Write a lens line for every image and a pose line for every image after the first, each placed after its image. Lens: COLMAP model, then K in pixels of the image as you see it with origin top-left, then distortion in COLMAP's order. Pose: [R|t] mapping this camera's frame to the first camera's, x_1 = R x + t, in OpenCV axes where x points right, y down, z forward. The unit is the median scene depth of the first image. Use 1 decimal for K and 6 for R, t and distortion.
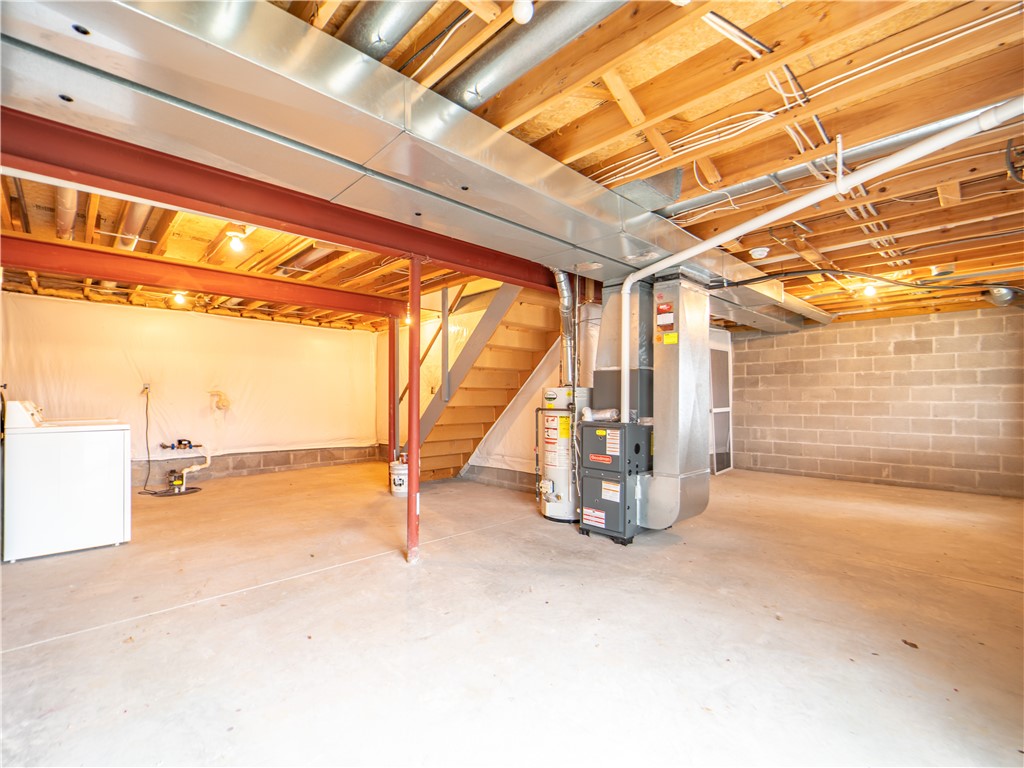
lens RADIAL K [[463.8, 0, 544.7], [0, 463.8, 397.8], [0, 0, 1]] dist [0.004806, -0.003378]
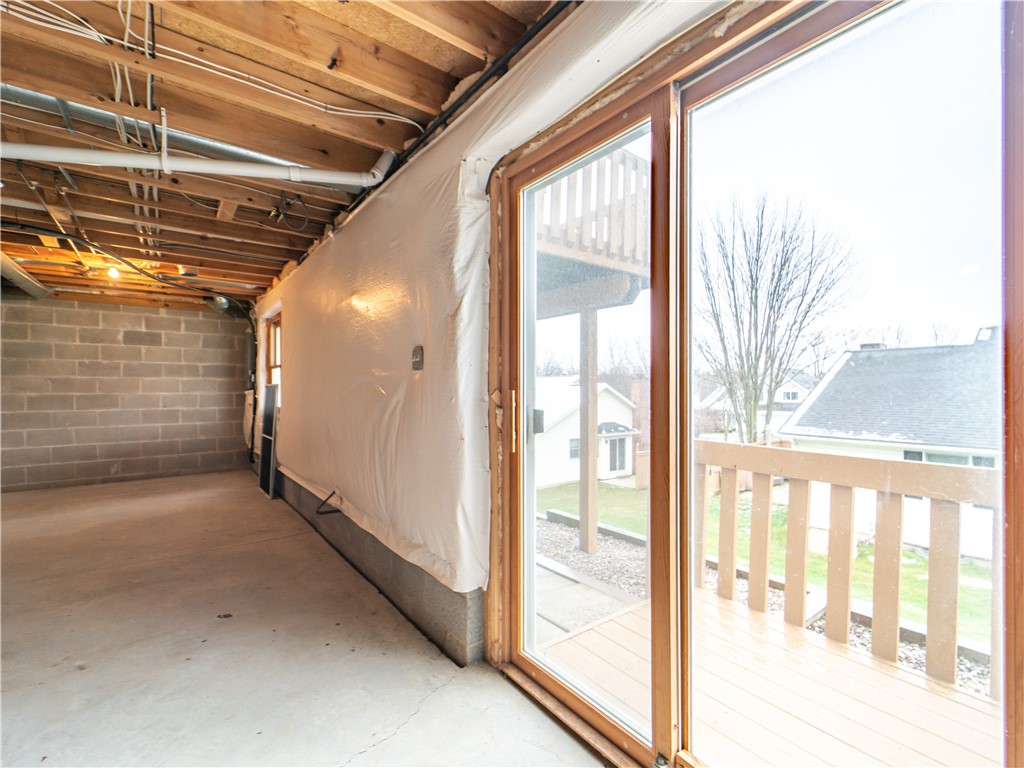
lens RADIAL K [[463.8, 0, 513.3], [0, 463.8, 387.9], [0, 0, 1]] dist [0.004806, -0.003378]
pose [[0.157871, 0.000395, 0.987460, -0.081156], [0.001985, 0.999998, -0.000717, -0.000616], [-0.987458, 0.002073, 0.157870, 0.072780]]
